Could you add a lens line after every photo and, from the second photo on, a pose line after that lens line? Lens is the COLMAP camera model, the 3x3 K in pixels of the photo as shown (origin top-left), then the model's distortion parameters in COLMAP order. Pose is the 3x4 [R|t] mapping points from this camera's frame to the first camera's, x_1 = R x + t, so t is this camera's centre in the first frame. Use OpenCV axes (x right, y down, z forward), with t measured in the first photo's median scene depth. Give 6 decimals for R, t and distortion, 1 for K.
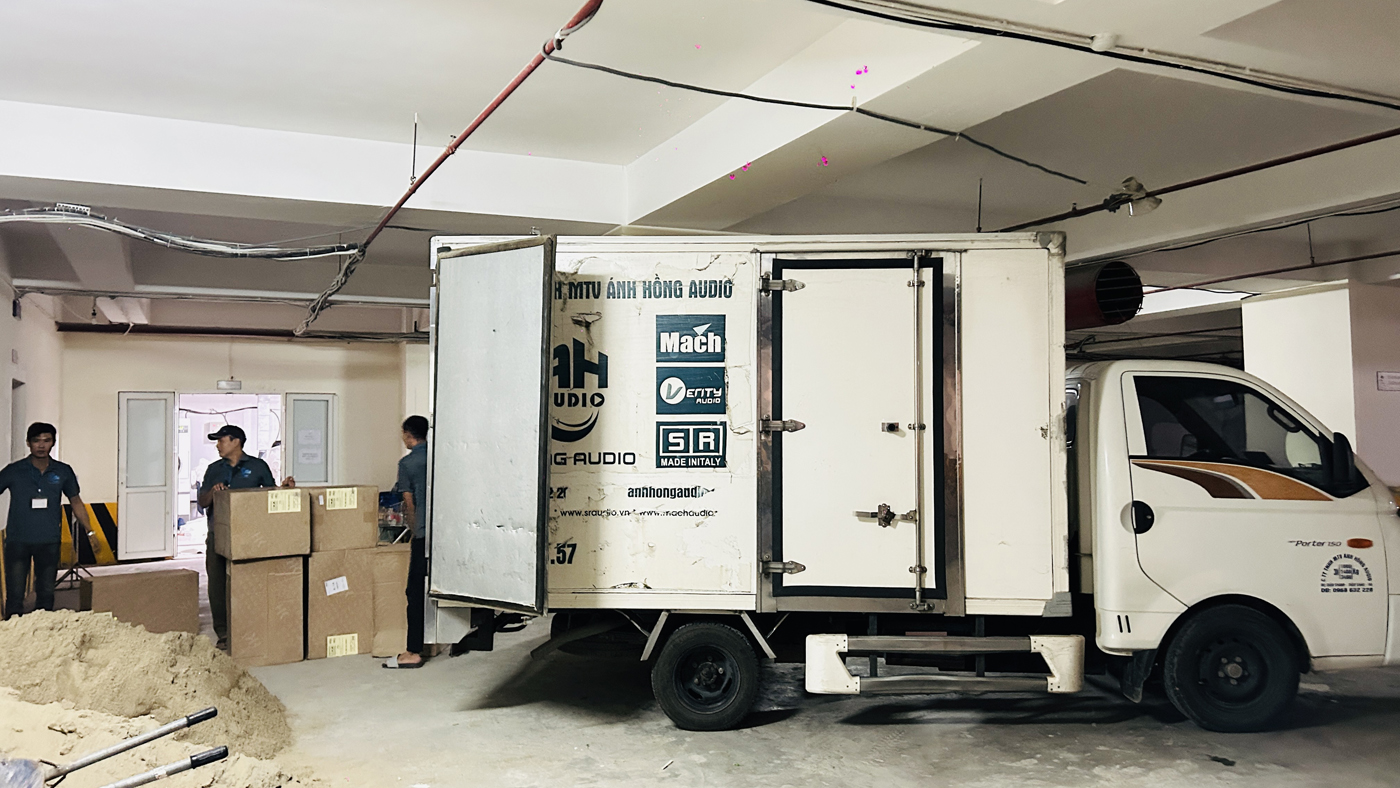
lens RADIAL K [[1030.0, 0, 700.0], [0, 1030.0, 394.0], [0, 0, 1]] dist [0.073066, -0.087384]
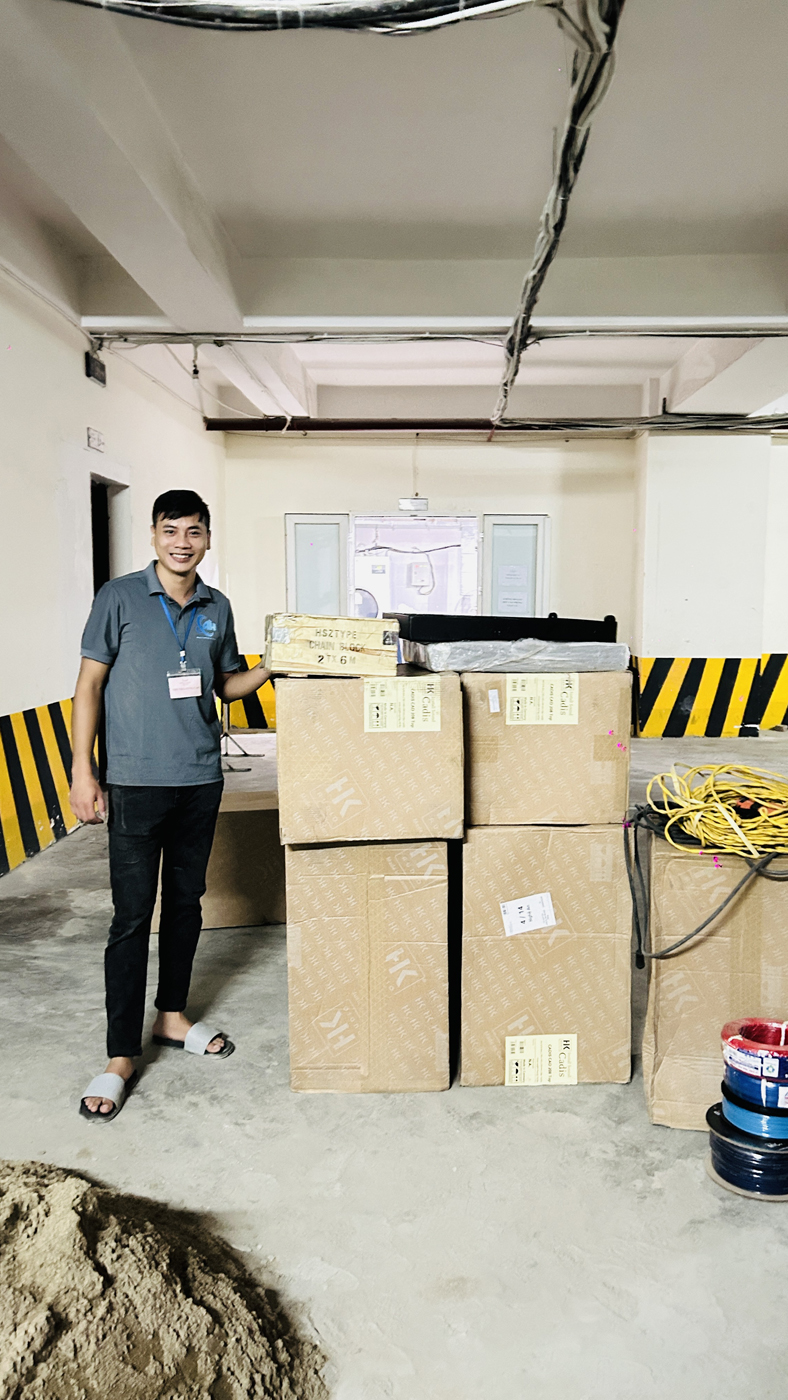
lens RADIAL K [[1030.0, 0, 394.0], [0, 1030.0, 700.0], [0, 0, 1]] dist [0.073066, -0.087384]
pose [[0.883397, 0.063835, -0.464257, -0.166488], [0.005151, 0.989297, 0.145828, 0.033969], [0.468596, -0.131215, 0.873613, 0.494291]]
